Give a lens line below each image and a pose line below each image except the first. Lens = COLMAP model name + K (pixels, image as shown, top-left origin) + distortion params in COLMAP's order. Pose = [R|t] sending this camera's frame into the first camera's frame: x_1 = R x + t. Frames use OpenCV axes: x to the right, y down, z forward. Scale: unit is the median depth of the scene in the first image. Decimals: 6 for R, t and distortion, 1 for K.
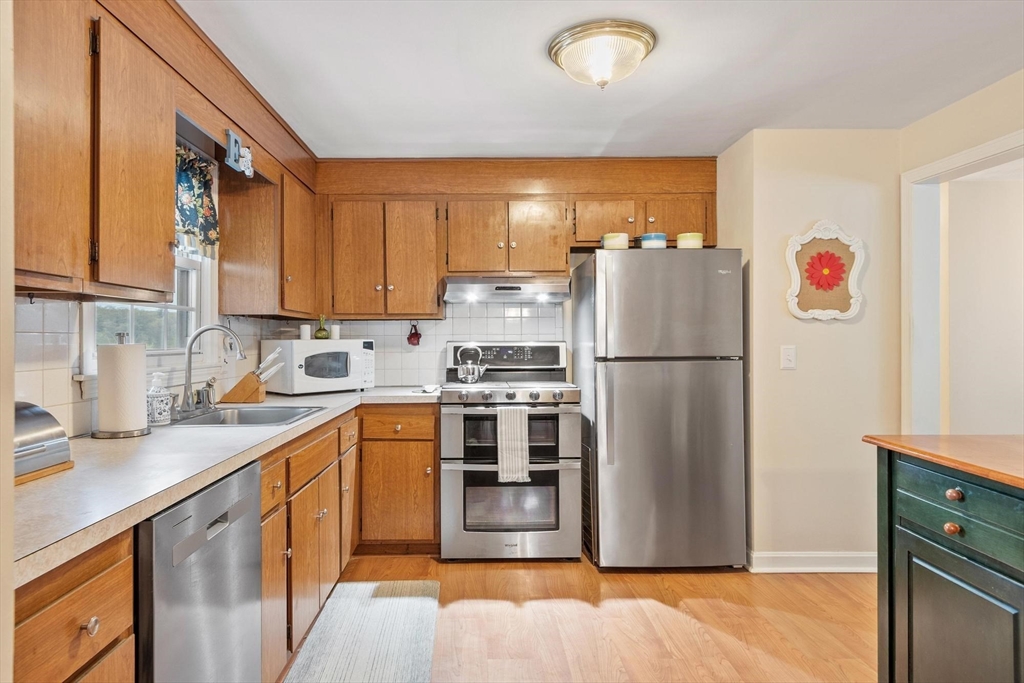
lens RADIAL K [[611.7, 0, 508.8], [0, 611.7, 334.9], [0, 0, 1]] dist [0.011268, 0.000057]
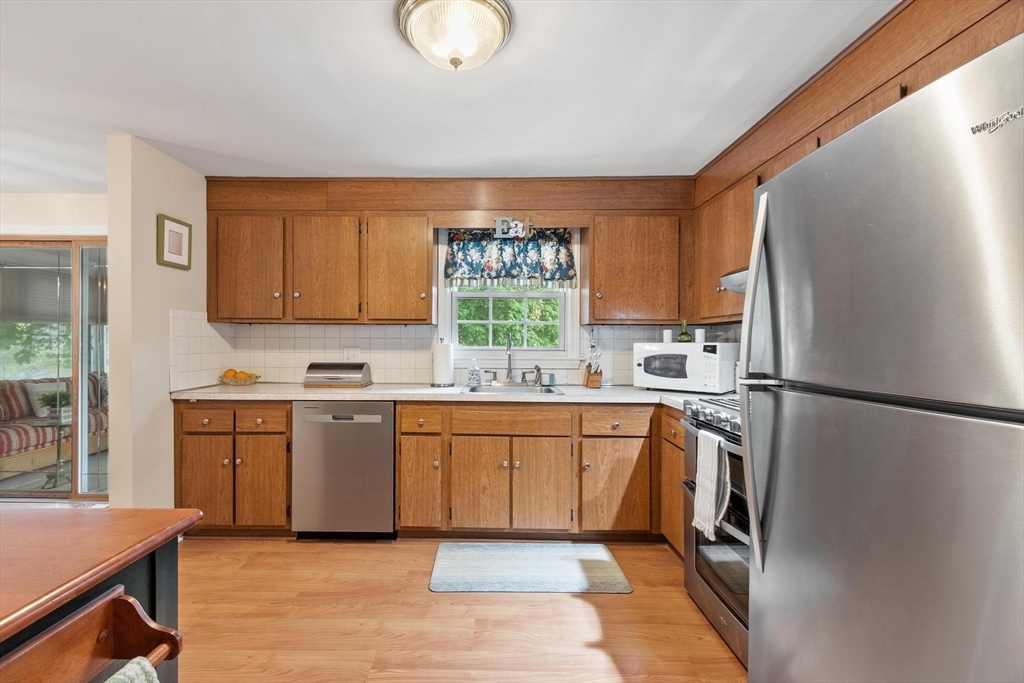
lens RADIAL K [[458.7, 0, 491.8], [0, 458.7, 341.9], [0, 0, 1]] dist [-0.000010, -0.000139]
pose [[-0.056134, 0.005221, -0.998410, 0.571995], [0.002357, 0.999984, 0.005097, 0.001115], [0.998420, -0.002067, -0.056146, 0.752506]]
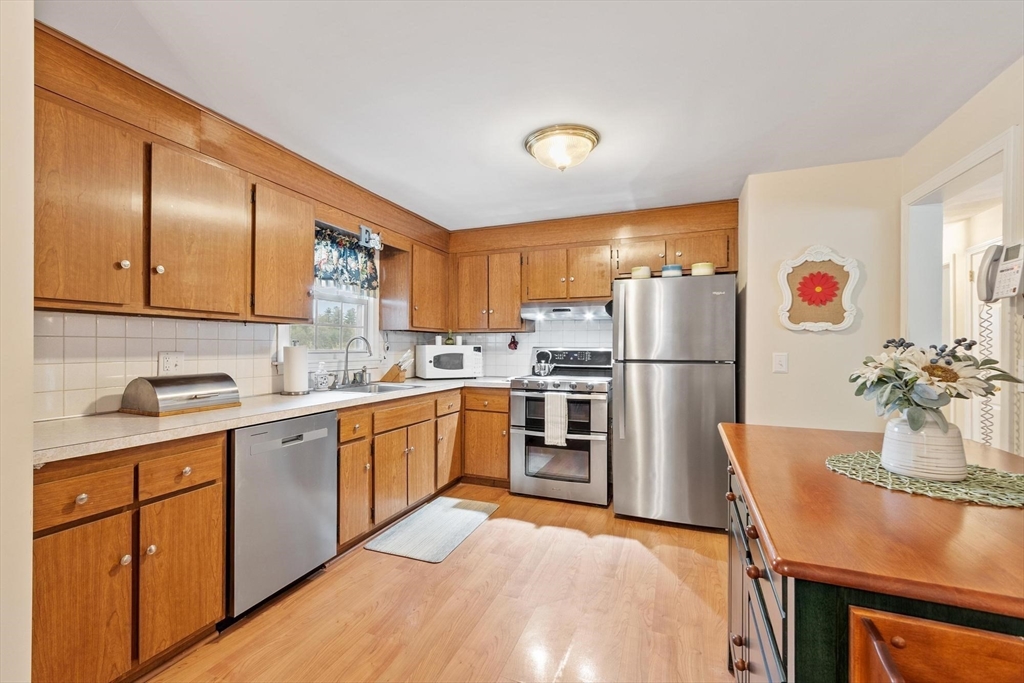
lens RADIAL K [[448.1, 0, 505.7], [0, 448.1, 343.9], [0, 0, 1]] dist [-0.000695, -0.000380]
pose [[0.918454, 0.005570, -0.395489, 0.308086], [-0.005065, 0.999984, 0.002321, 0.000841], [0.395496, -0.000128, 0.918468, -0.010151]]
